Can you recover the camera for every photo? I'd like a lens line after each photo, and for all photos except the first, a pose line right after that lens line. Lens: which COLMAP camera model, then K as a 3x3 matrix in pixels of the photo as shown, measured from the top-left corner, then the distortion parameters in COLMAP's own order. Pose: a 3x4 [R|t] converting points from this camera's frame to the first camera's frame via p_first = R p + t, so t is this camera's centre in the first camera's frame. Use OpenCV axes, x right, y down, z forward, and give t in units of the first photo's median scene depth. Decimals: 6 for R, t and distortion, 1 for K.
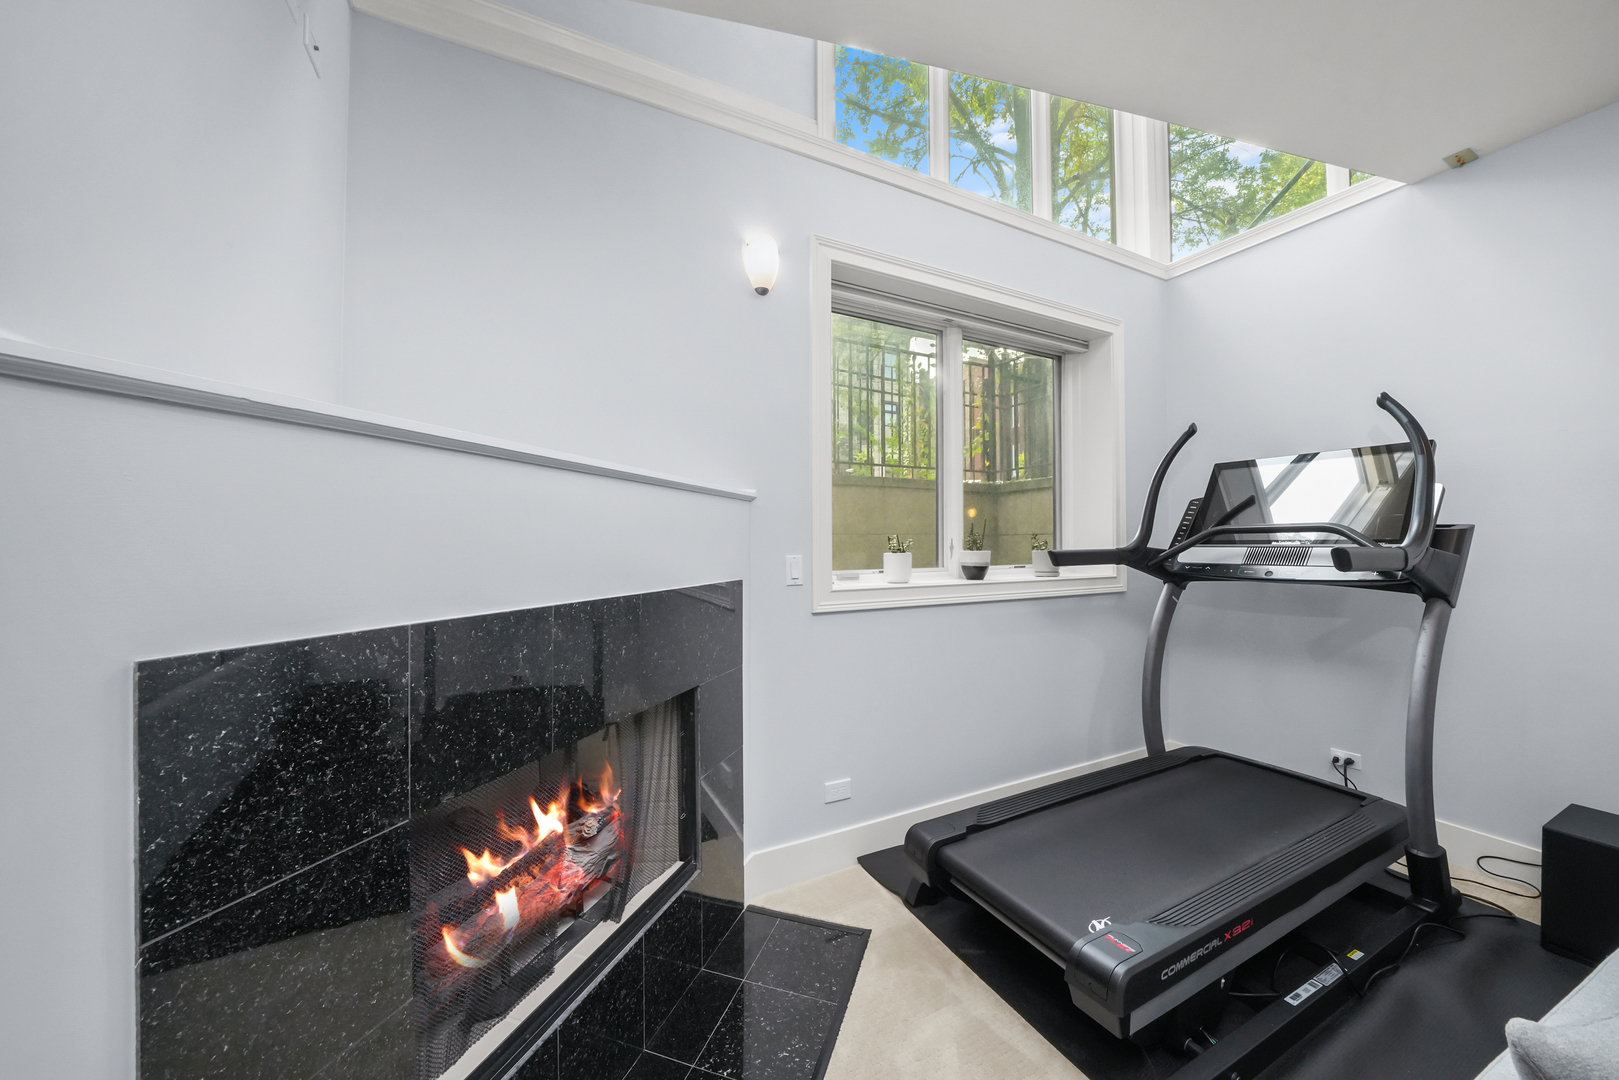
lens RADIAL K [[568.1, 0, 811.0], [0, 568.1, 541.2], [0, 0, 1]] dist [-0.018740, 0.000310]
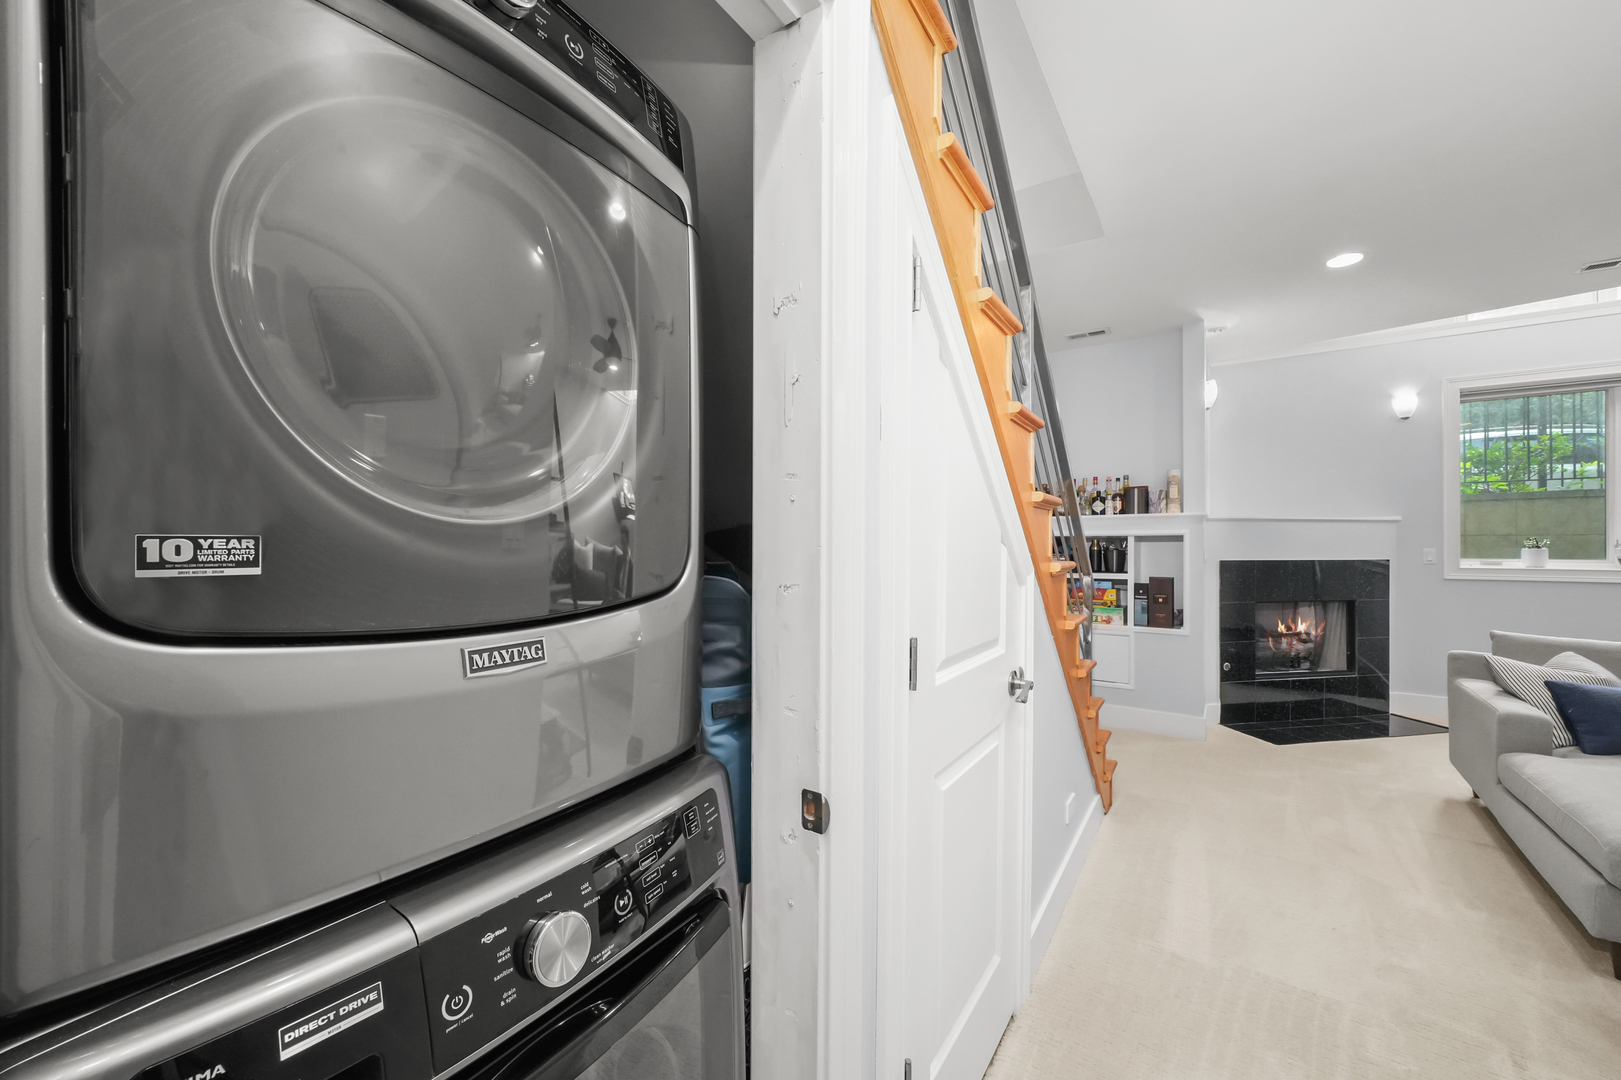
lens RADIAL K [[599.2, 0, 818.1], [0, 599.2, 546.6], [0, 0, 1]] dist [-0.016104, 0.001377]
pose [[0.474332, 0.005346, -0.880330, 0.721252], [0.002741, 0.999968, 0.007550, -0.003140], [0.880342, -0.005994, 0.474302, -1.720039]]
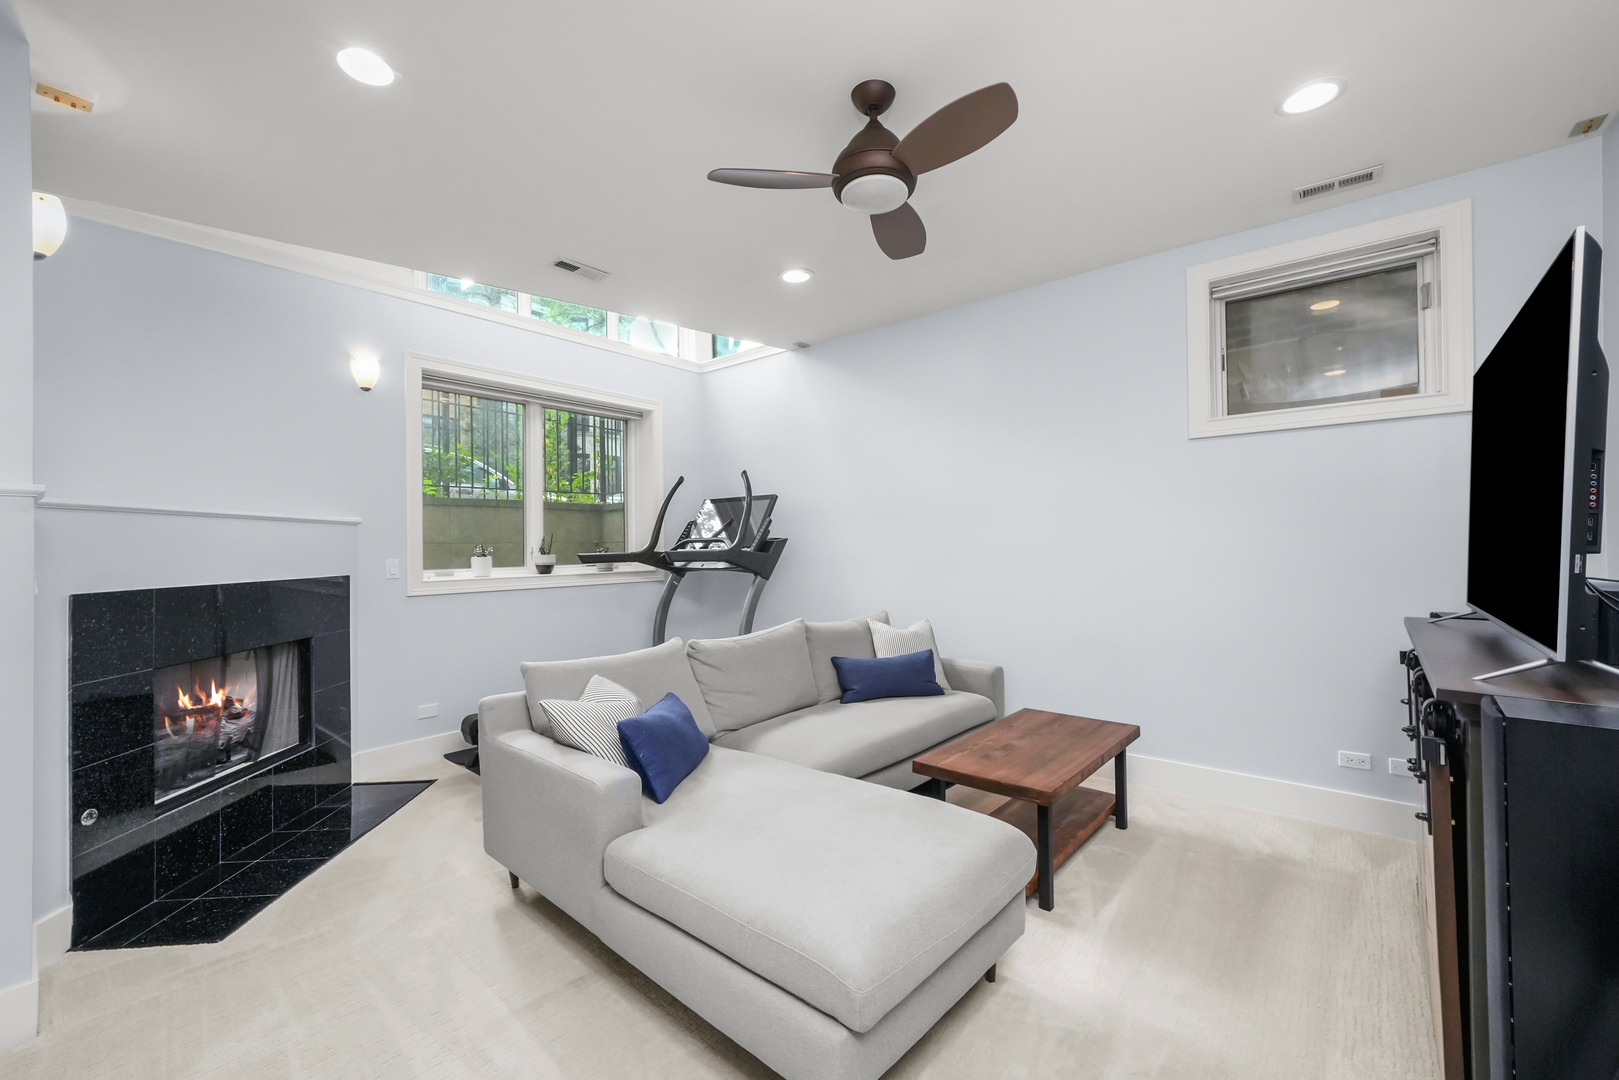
lens RADIAL K [[651.9, 0, 807.9], [0, 651.9, 538.1], [0, 0, 1]] dist [-0.001893, 0.000823]
pose [[0.917838, -0.004610, 0.396928, 0.290568], [0.009094, 0.999914, -0.009415, -0.006013], [-0.396851, 0.012251, 0.917801, -1.031158]]
